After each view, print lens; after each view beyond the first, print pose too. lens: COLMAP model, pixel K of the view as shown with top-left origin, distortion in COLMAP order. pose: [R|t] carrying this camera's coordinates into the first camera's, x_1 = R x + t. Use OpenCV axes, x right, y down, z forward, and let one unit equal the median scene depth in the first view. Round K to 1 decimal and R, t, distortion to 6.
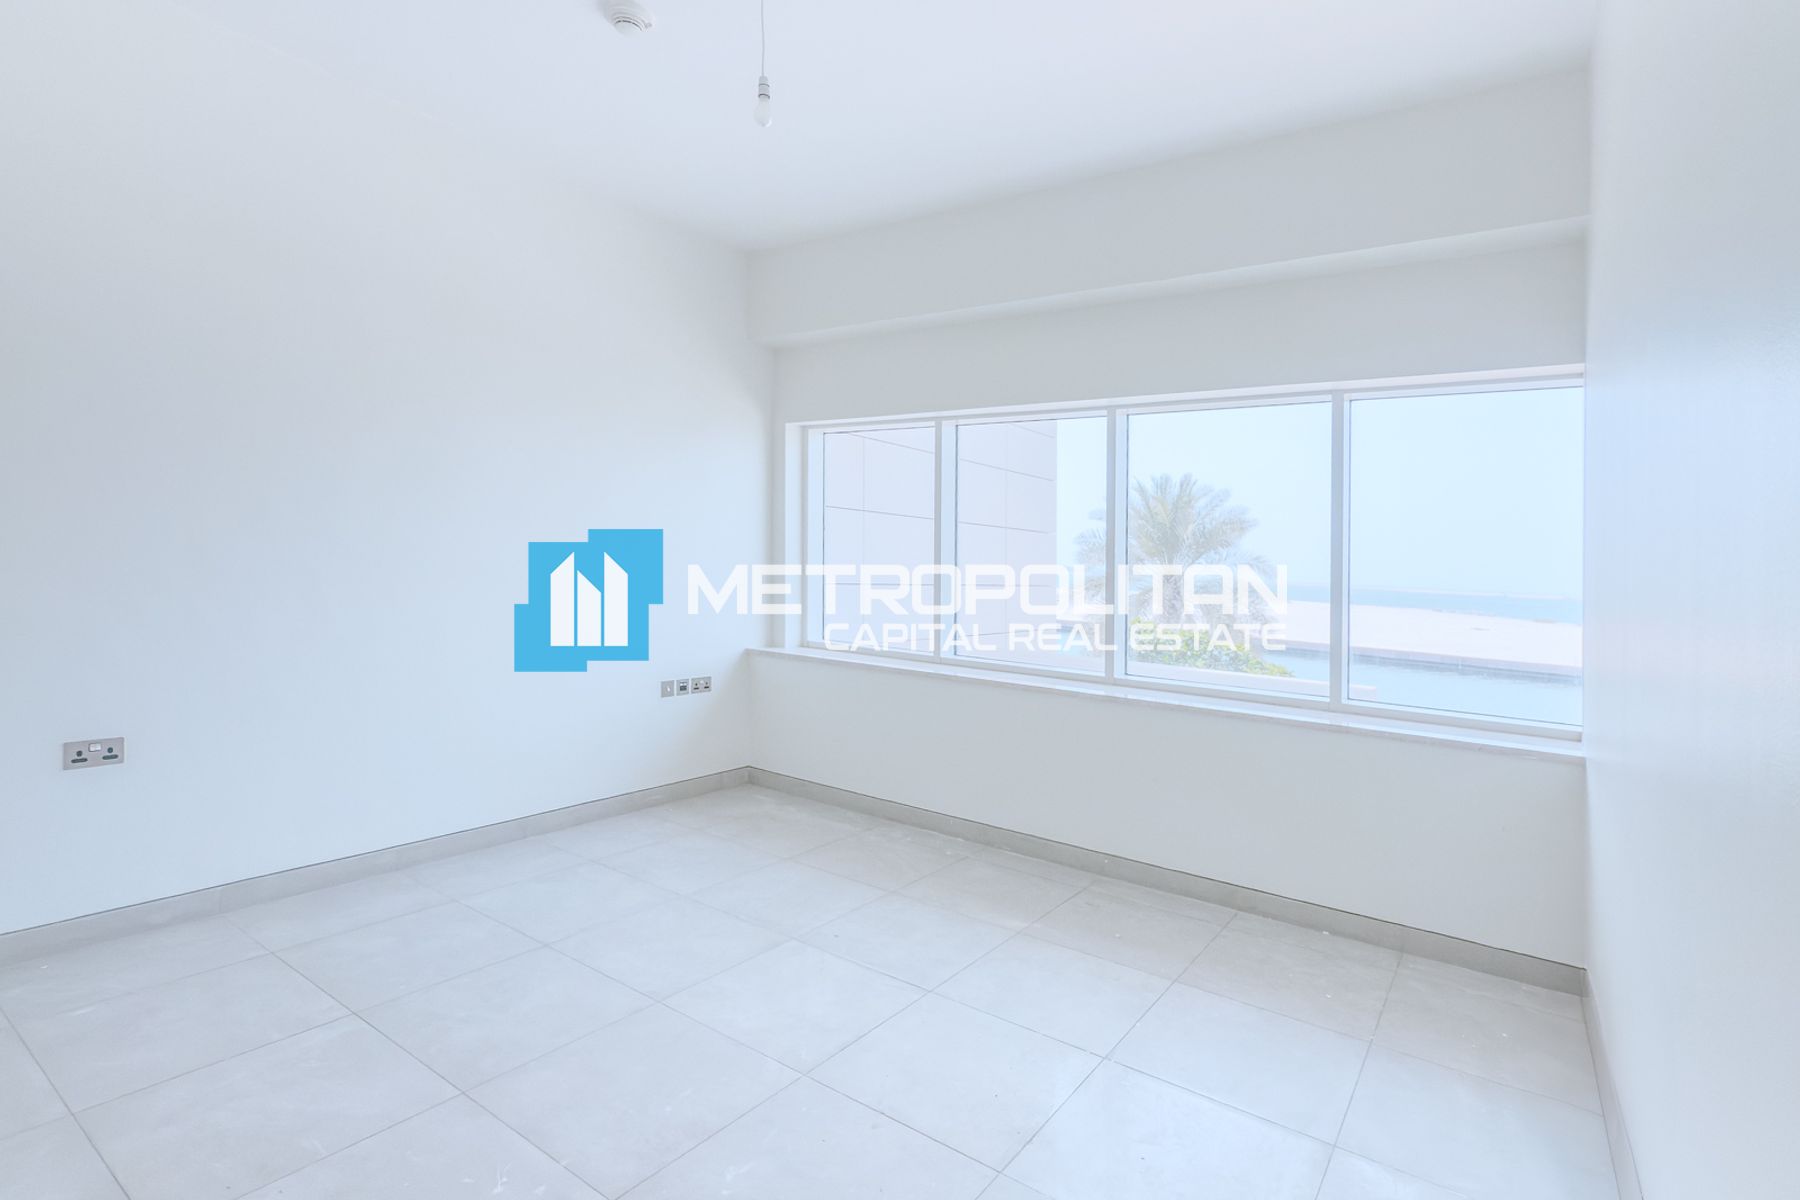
lens RADIAL K [[947.4, 0, 900.5], [0, 947.4, 502.6], [0, 0, 1]] dist [0.012839, -0.030273]
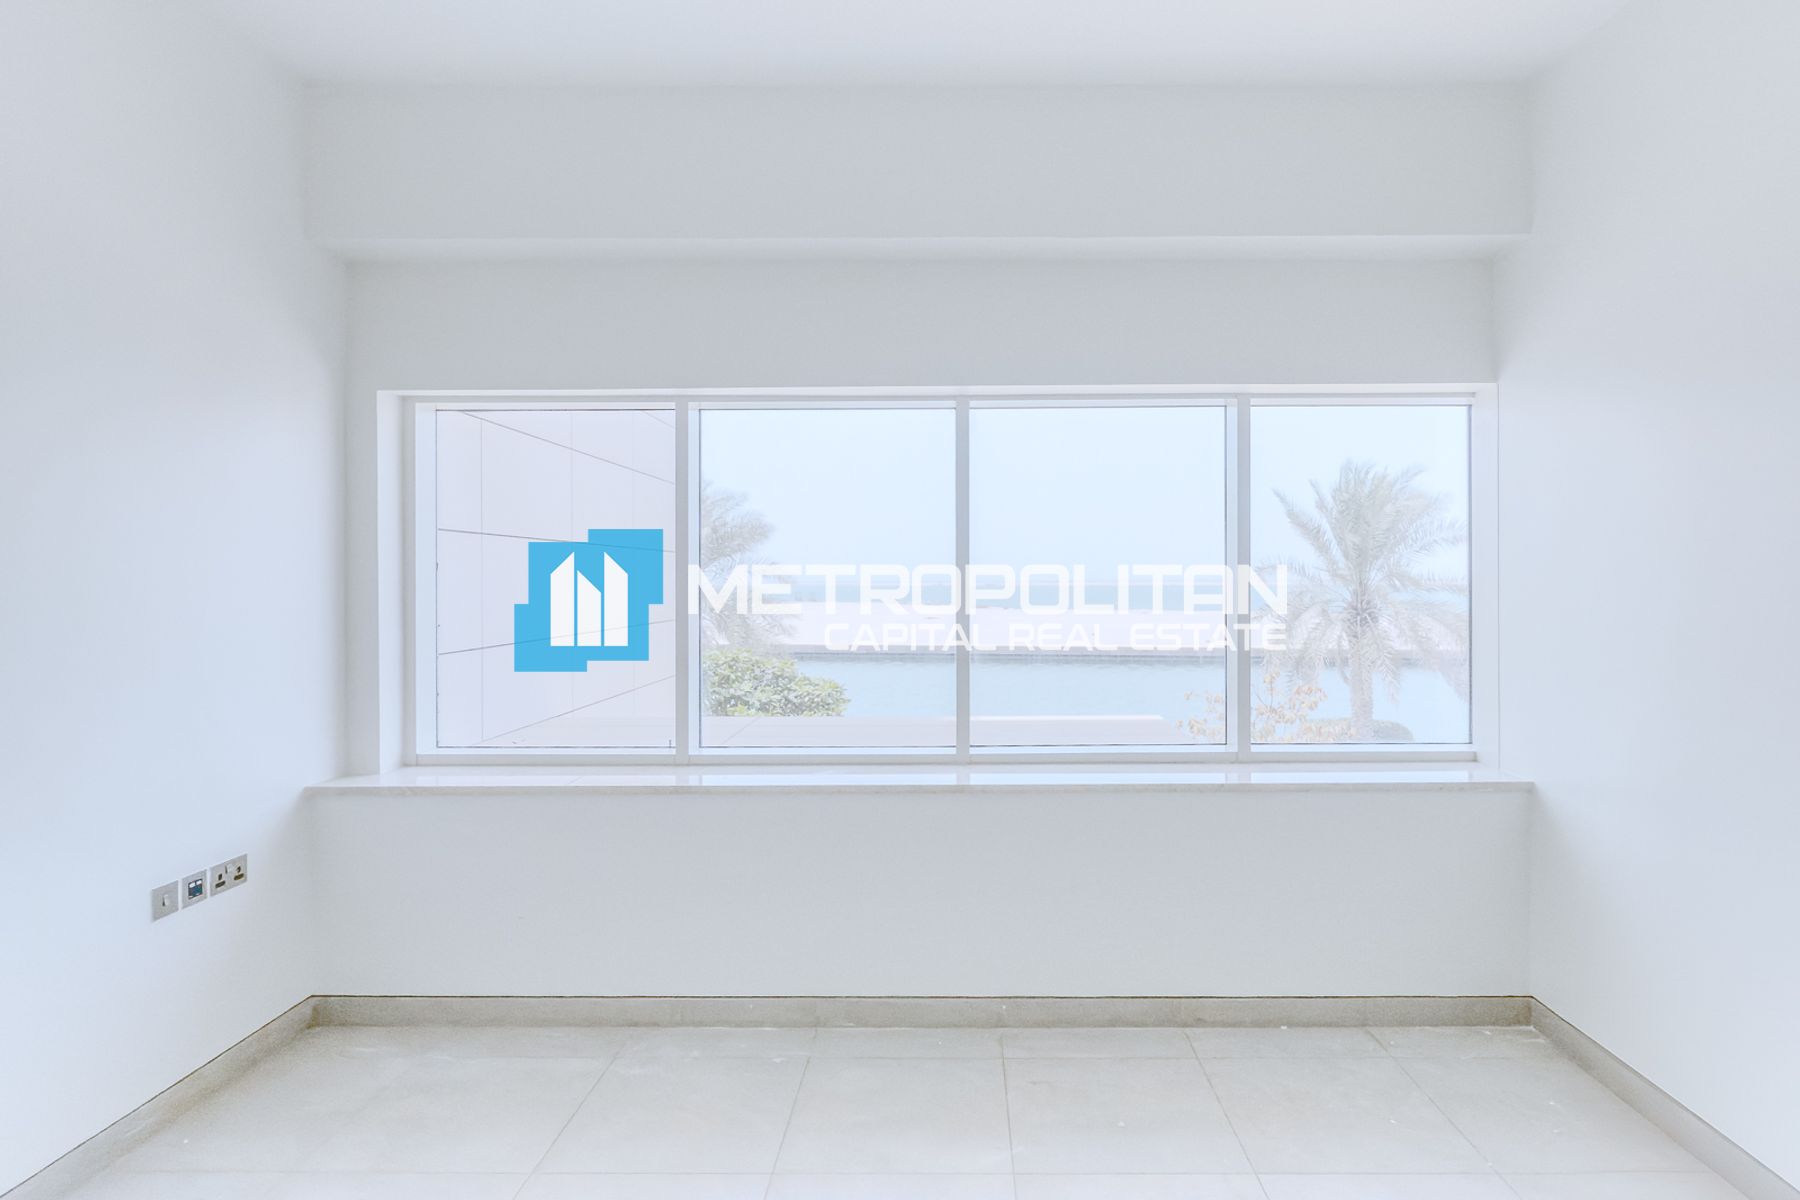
lens RADIAL K [[947.4, 0, 900.5], [0, 947.4, 502.6], [0, 0, 1]] dist [0.012839, -0.030273]
pose [[0.794405, -0.002600, 0.607383, -0.224575], [0.002385, 0.999996, 0.001161, -0.014421], [-0.607384, 0.000527, 0.794408, 0.344455]]
